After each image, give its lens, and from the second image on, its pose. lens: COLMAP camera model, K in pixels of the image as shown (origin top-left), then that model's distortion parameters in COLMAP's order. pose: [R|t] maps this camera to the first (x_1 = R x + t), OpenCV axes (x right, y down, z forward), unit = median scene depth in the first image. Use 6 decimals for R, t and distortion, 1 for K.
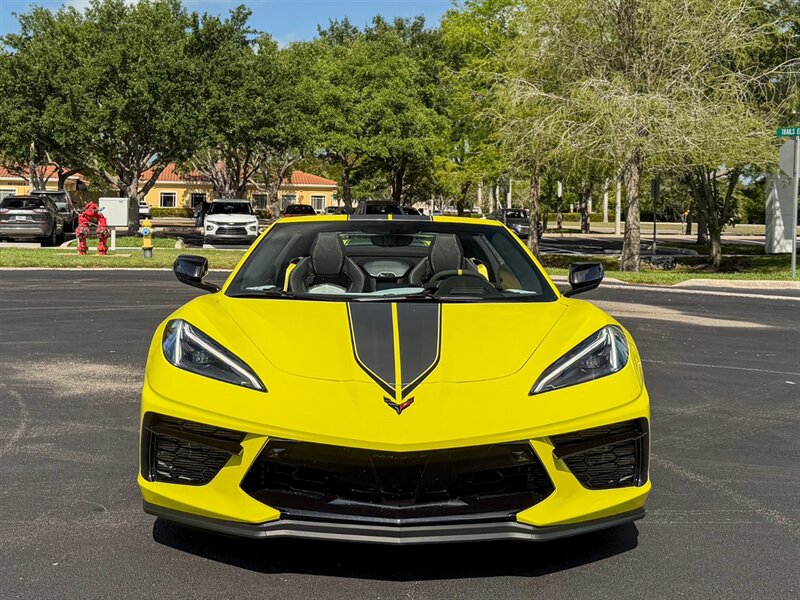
lens RADIAL K [[1003.0, 0, 388.7], [0, 1003.0, 208.0], [0, 0, 1]] dist [0.128178, -0.074865]
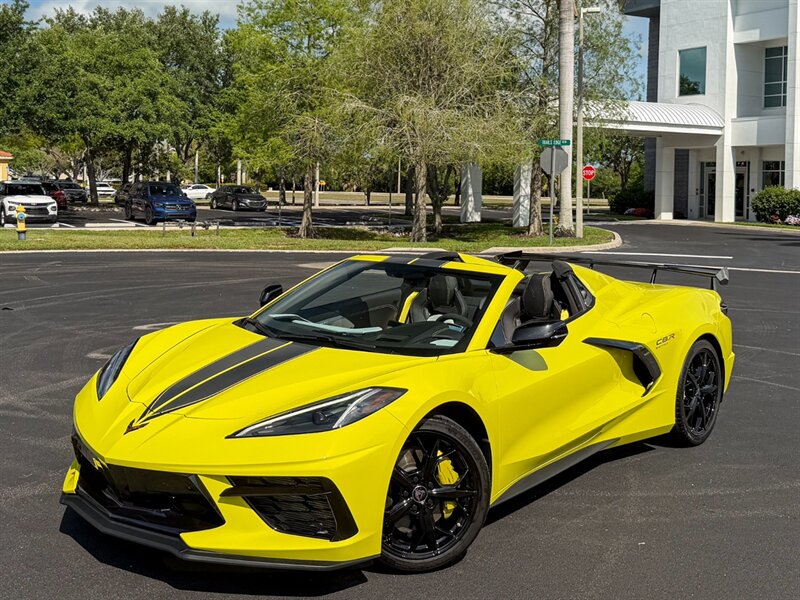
lens RADIAL K [[927.3, 0, 362.9], [0, 927.3, 196.1], [0, 0, 1]] dist [0.222745, -0.534667]
pose [[0.936723, -0.005548, 0.350027, -0.179648], [-0.002166, 0.999763, 0.021643, -0.016087], [-0.350064, -0.021031, 0.936490, -0.077395]]
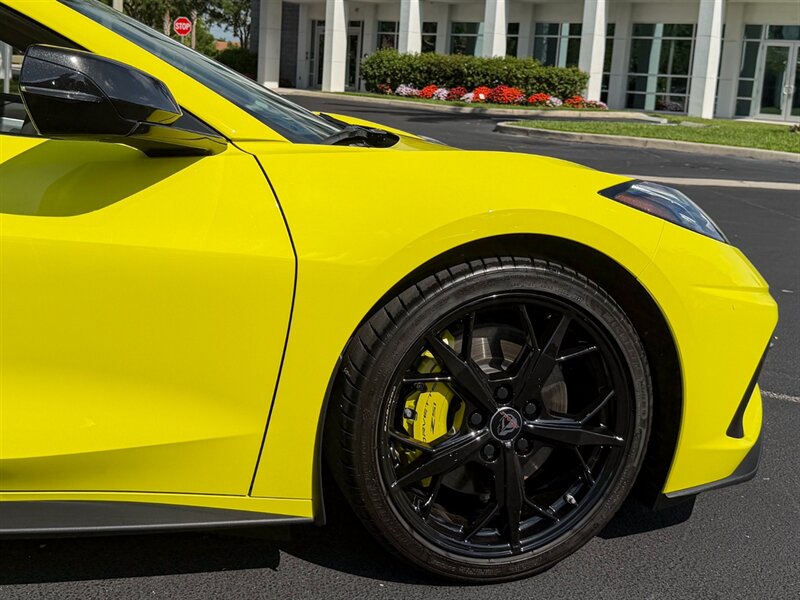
lens RADIAL K [[940.6, 0, 355.8], [0, 940.6, 194.8], [0, 0, 1]] dist [0.212723, -0.509700]
pose [[0.754075, -0.059863, 0.654054, 0.058551], [-0.045577, 0.988667, 0.143036, 0.008491], [-0.655204, -0.137670, 0.742801, 0.139409]]
